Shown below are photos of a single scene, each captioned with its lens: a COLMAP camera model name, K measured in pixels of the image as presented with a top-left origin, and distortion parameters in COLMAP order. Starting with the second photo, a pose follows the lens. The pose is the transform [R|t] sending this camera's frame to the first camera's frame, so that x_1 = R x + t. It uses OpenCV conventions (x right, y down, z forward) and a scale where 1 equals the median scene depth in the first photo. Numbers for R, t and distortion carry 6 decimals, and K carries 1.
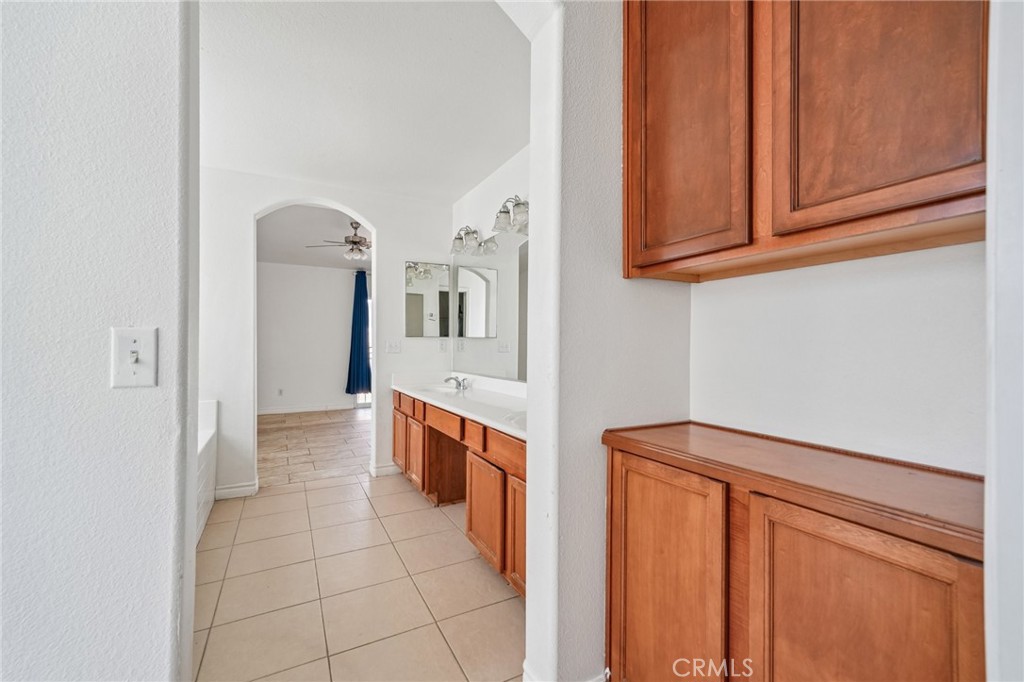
lens RADIAL K [[437.8, 0, 499.7], [0, 437.8, 337.1], [0, 0, 1]] dist [-0.000853, 0.000069]
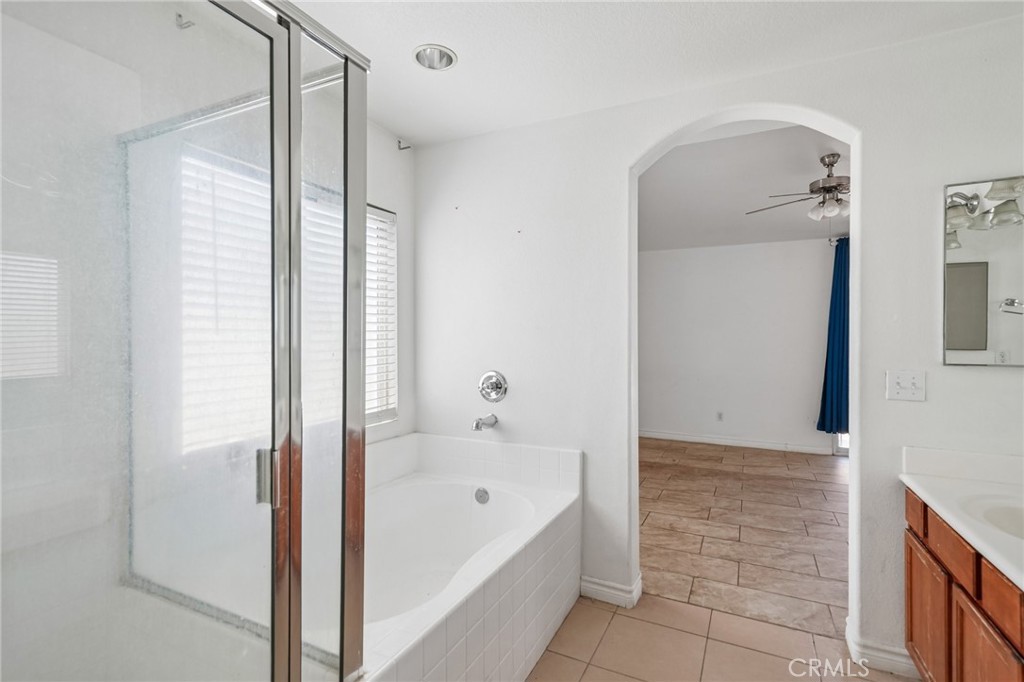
lens RADIAL K [[488.9, 0, 501.7], [0, 488.9, 343.8], [0, 0, 1]] dist [0.011082, -0.000113]
pose [[0.594021, 0.006764, -0.804421, -0.087690], [0.010632, 0.999811, 0.016258, -0.034118], [0.804380, -0.018210, 0.593837, 0.383321]]
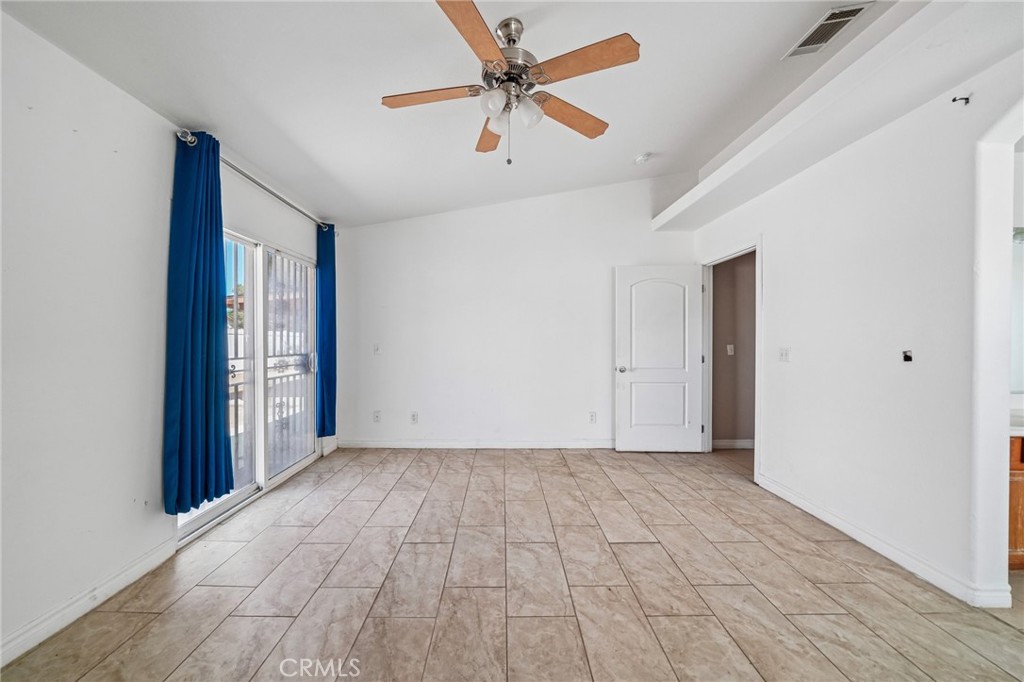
lens RADIAL K [[386.8, 0, 503.5], [0, 386.8, 342.7], [0, 0, 1]] dist [-0.023737, 0.005680]
pose [[0.438108, -0.009765, 0.898869, -0.982658], [-0.019574, 0.999600, 0.020400, -0.006584], [-0.898709, -0.026532, 0.437741, 1.366869]]
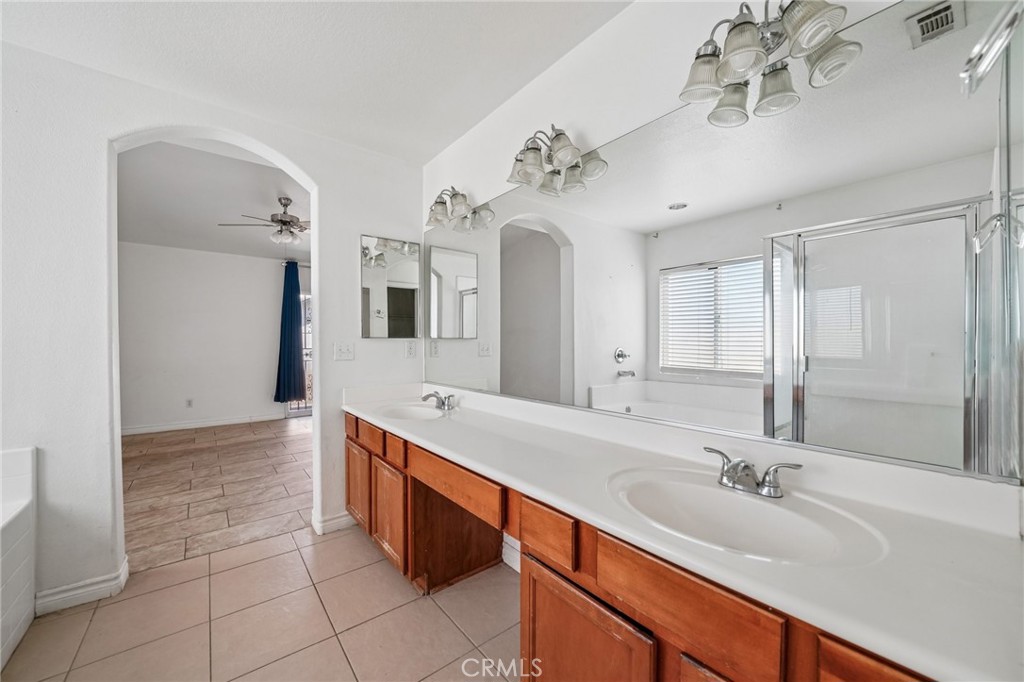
lens RADIAL K [[386.8, 0, 503.5], [0, 386.8, 342.7], [0, 0, 1]] dist [-0.023737, 0.005680]
pose [[0.979870, -0.004868, 0.199576, -0.114348], [0.001326, 0.999839, 0.017877, -0.003936], [-0.199631, -0.017252, 0.979719, 0.330659]]
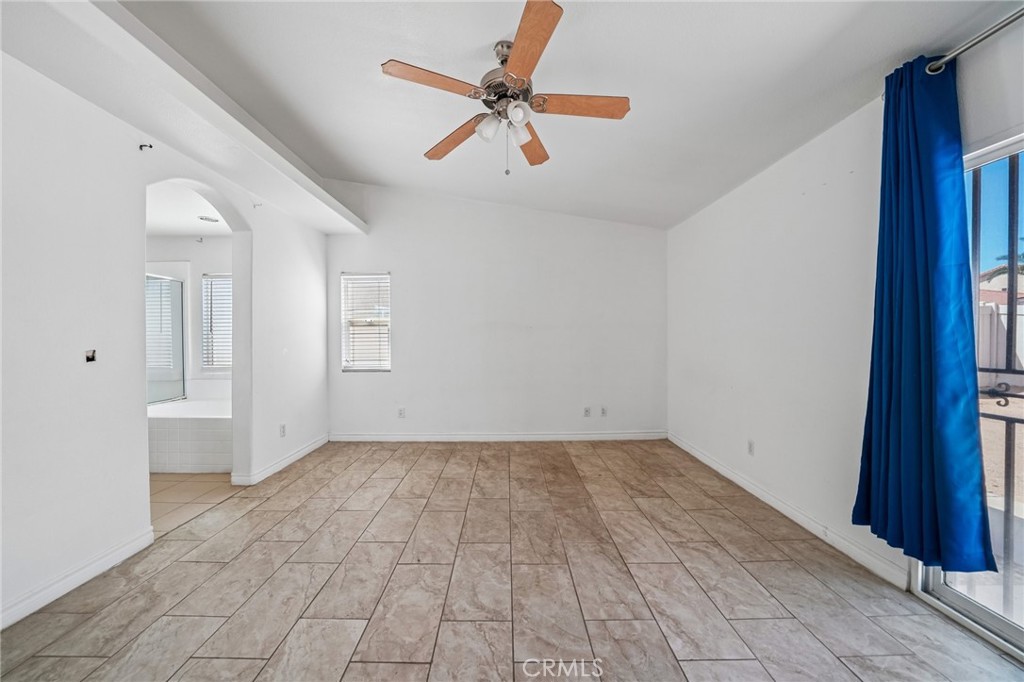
lens RADIAL K [[358.2, 0, 499.8], [0, 358.2, 341.5], [0, 0, 1]] dist [-0.021300, -0.000024]
pose [[-0.455199, 0.012304, -0.890305, -0.061107], [0.022231, 0.999750, 0.002450, 0.003837], [0.890112, -0.018678, -0.455359, 1.805547]]
